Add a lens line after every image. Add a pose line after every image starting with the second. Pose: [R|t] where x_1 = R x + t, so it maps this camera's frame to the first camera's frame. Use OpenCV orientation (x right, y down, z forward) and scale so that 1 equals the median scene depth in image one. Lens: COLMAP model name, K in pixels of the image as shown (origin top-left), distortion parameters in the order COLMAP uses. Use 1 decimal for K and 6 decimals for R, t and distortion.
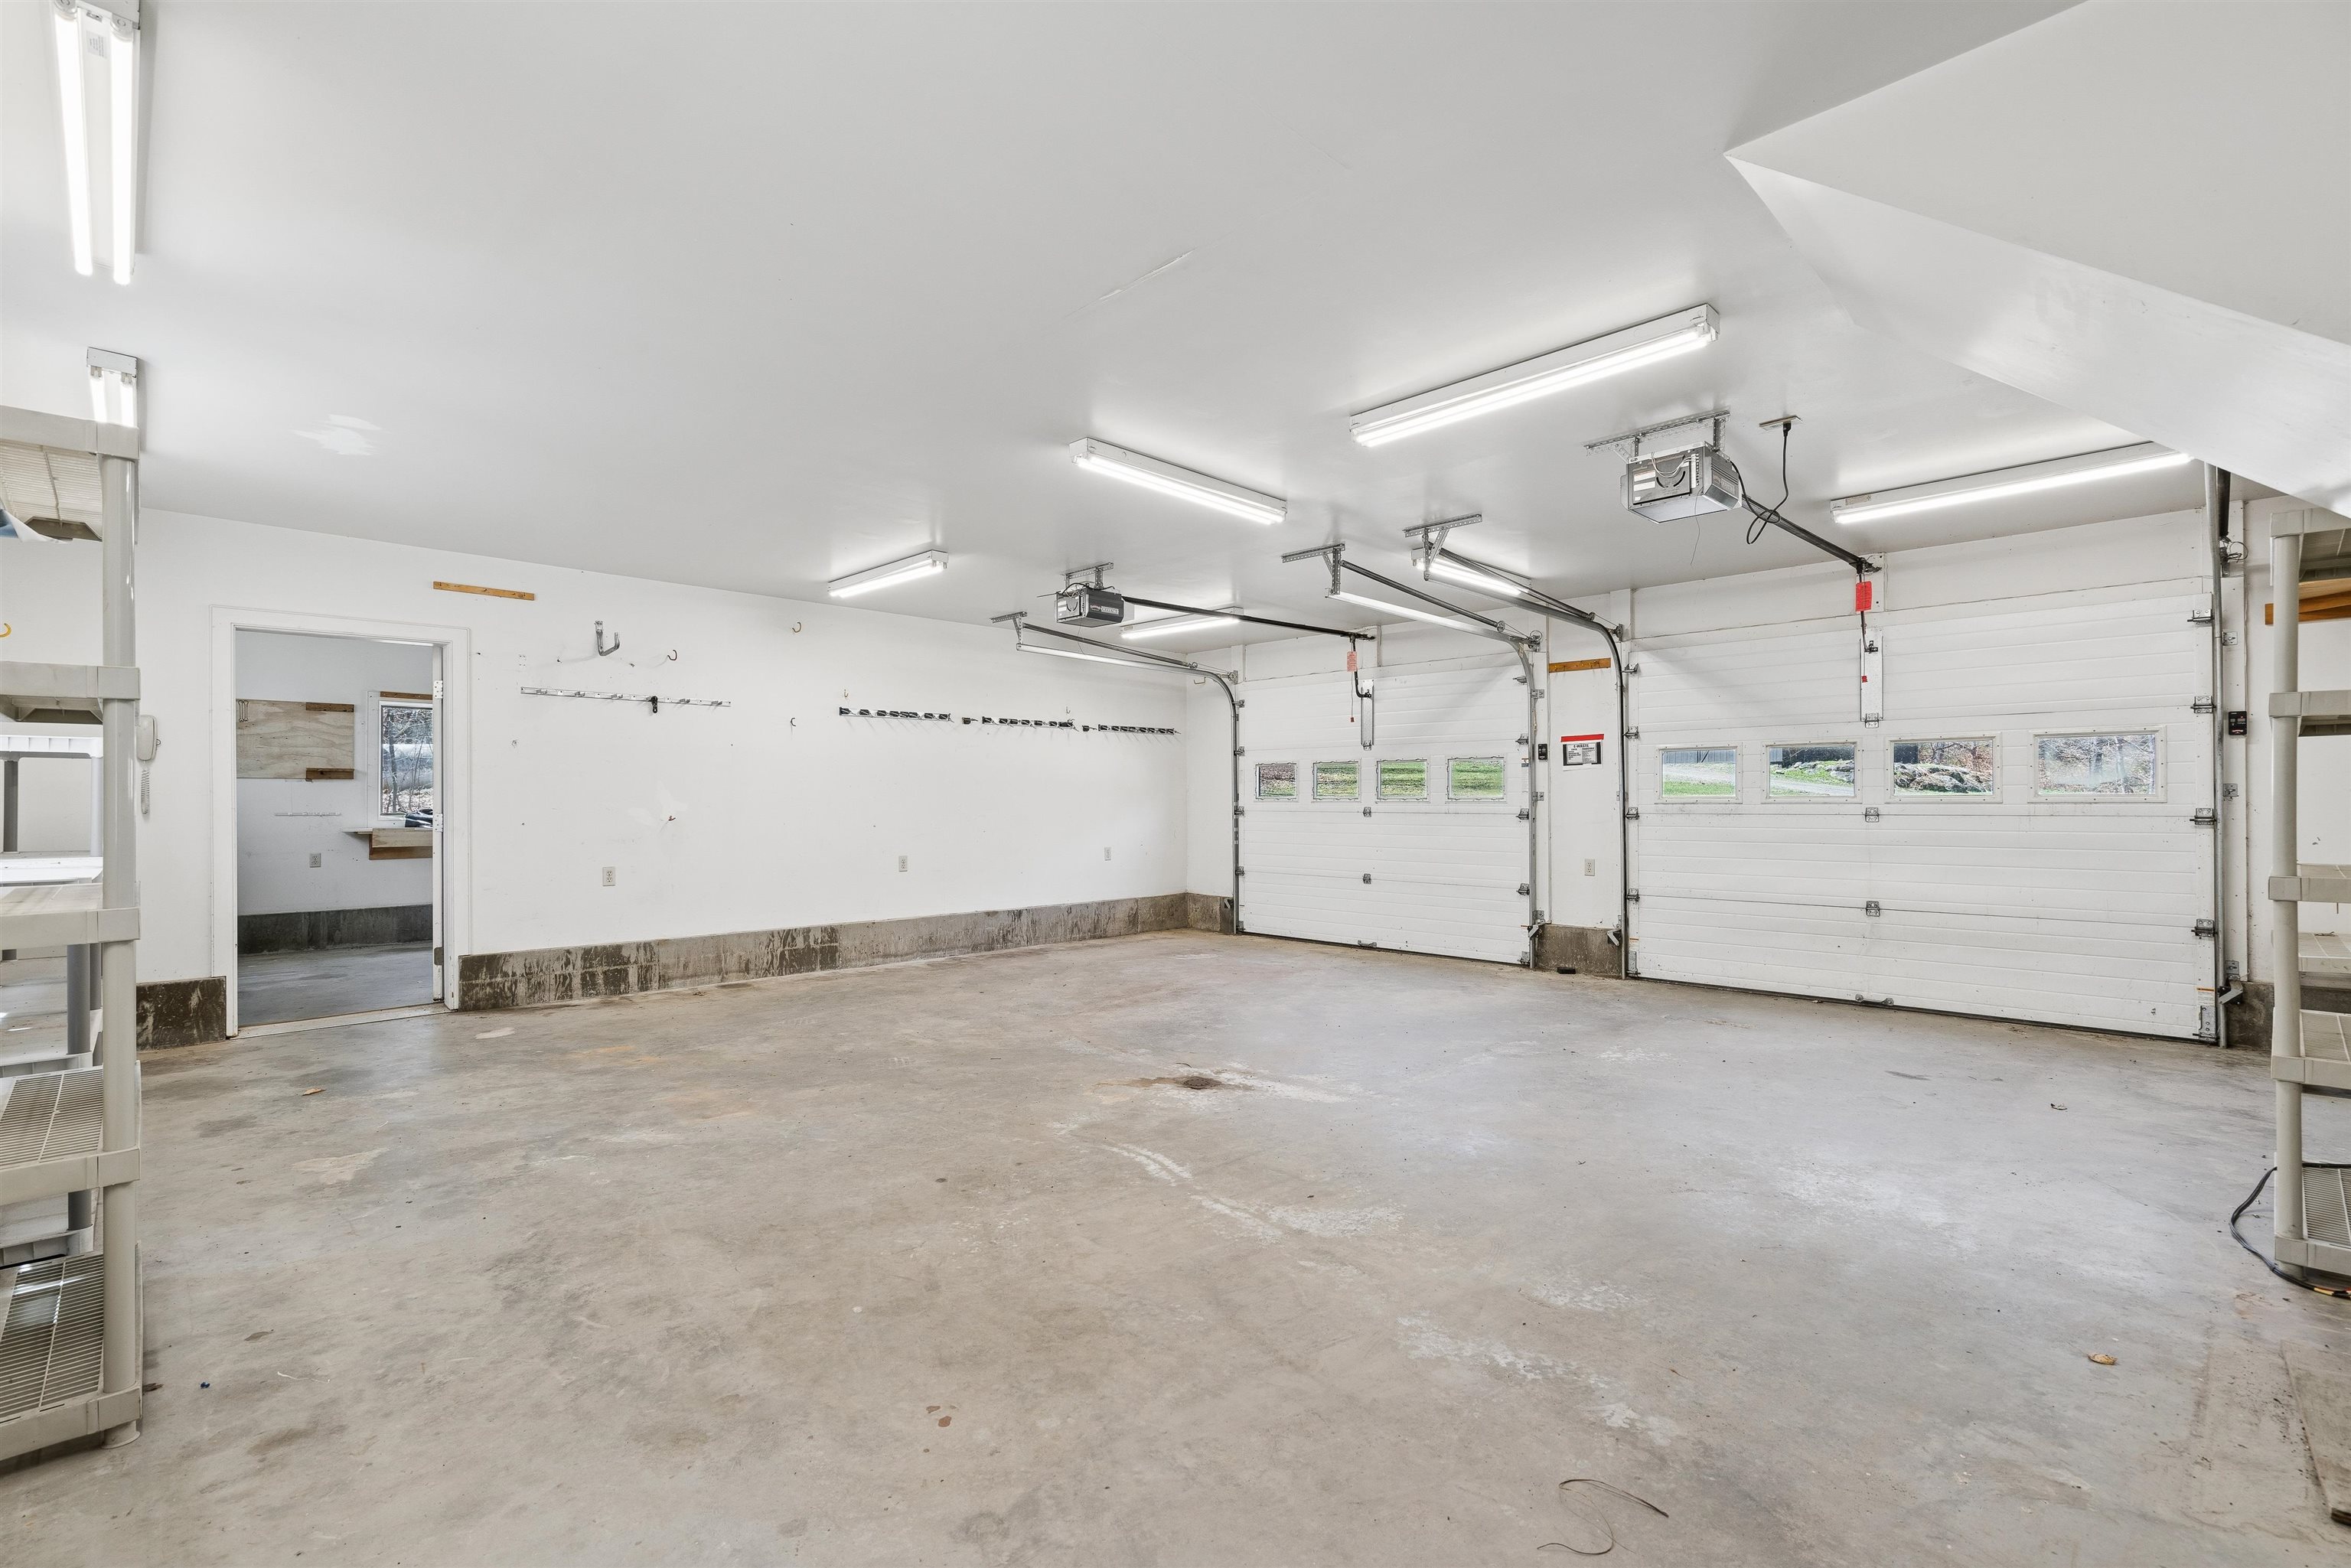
lens RADIAL K [[1063.8, 0, 1161.8], [0, 1063.8, 795.5], [0, 0, 1]] dist [-0.007823, 0.000345]
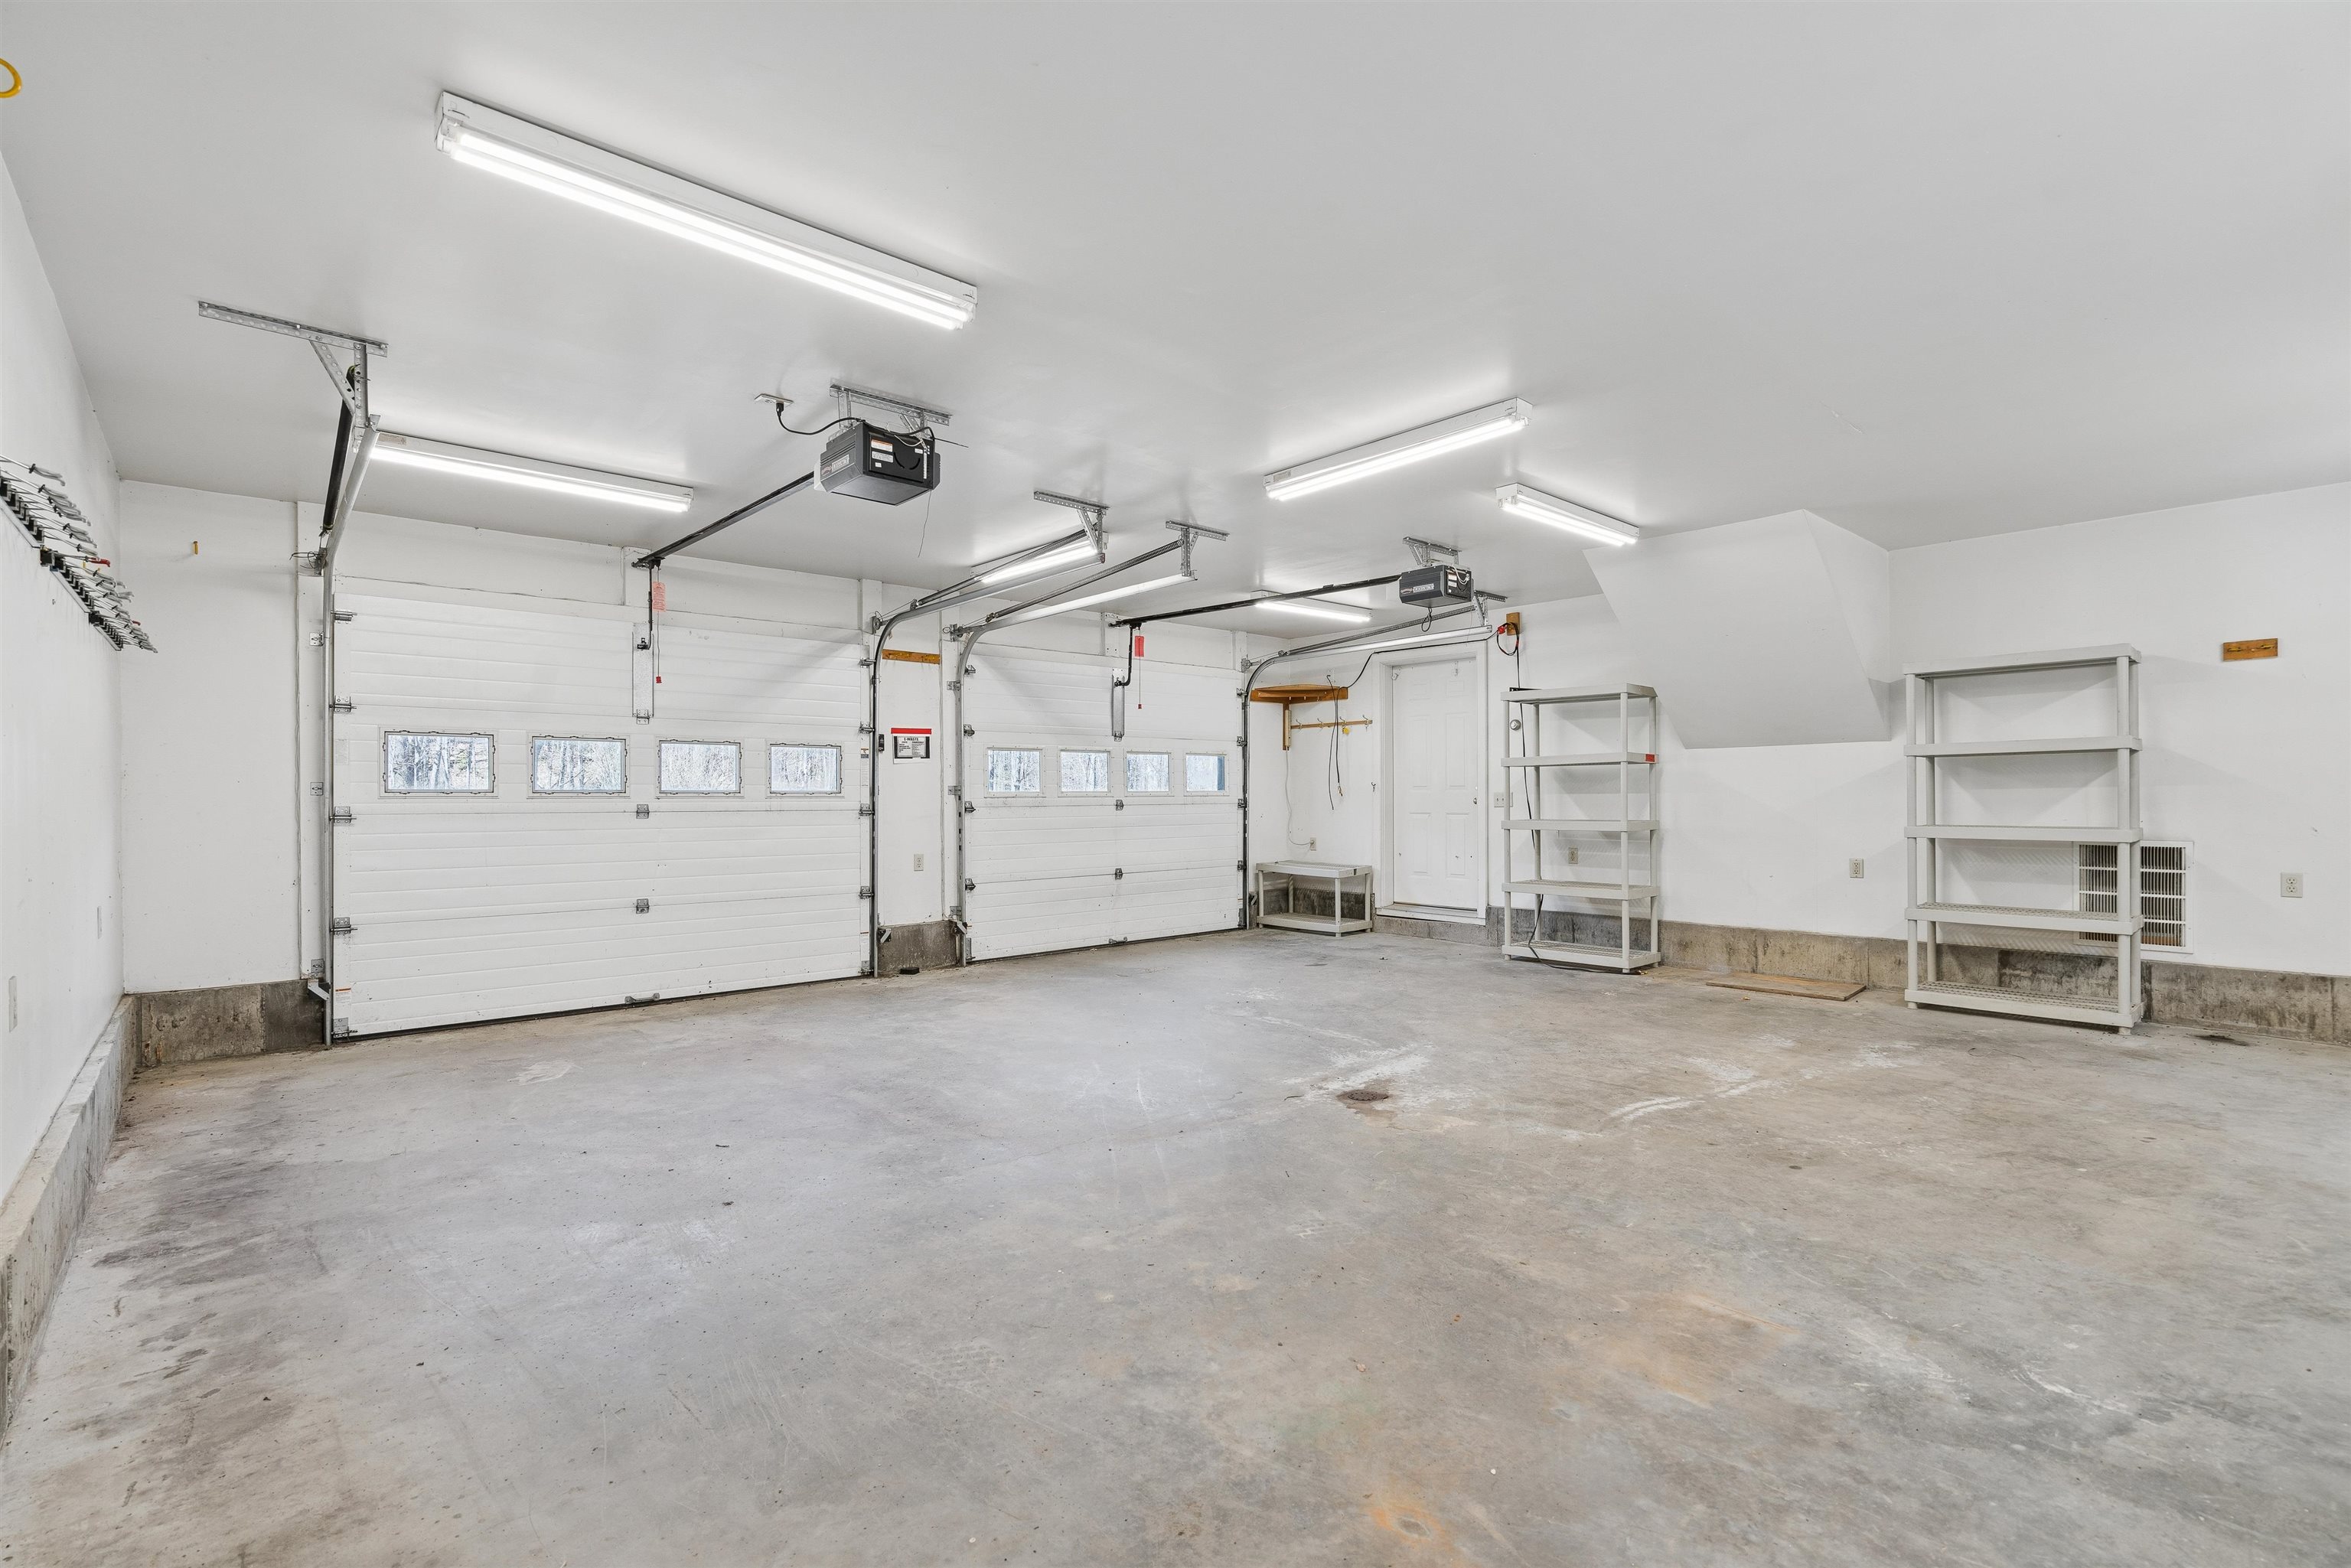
lens RADIAL K [[1063.8, 0, 1169.3], [0, 1063.8, 790.6], [0, 0, 1]] dist [-0.007823, 0.000345]
pose [[0.041467, 0.006642, 0.999118, -0.996590], [-0.001008, 0.999978, -0.006606, 0.012106], [-0.999139, -0.000733, 0.041473, 1.254157]]
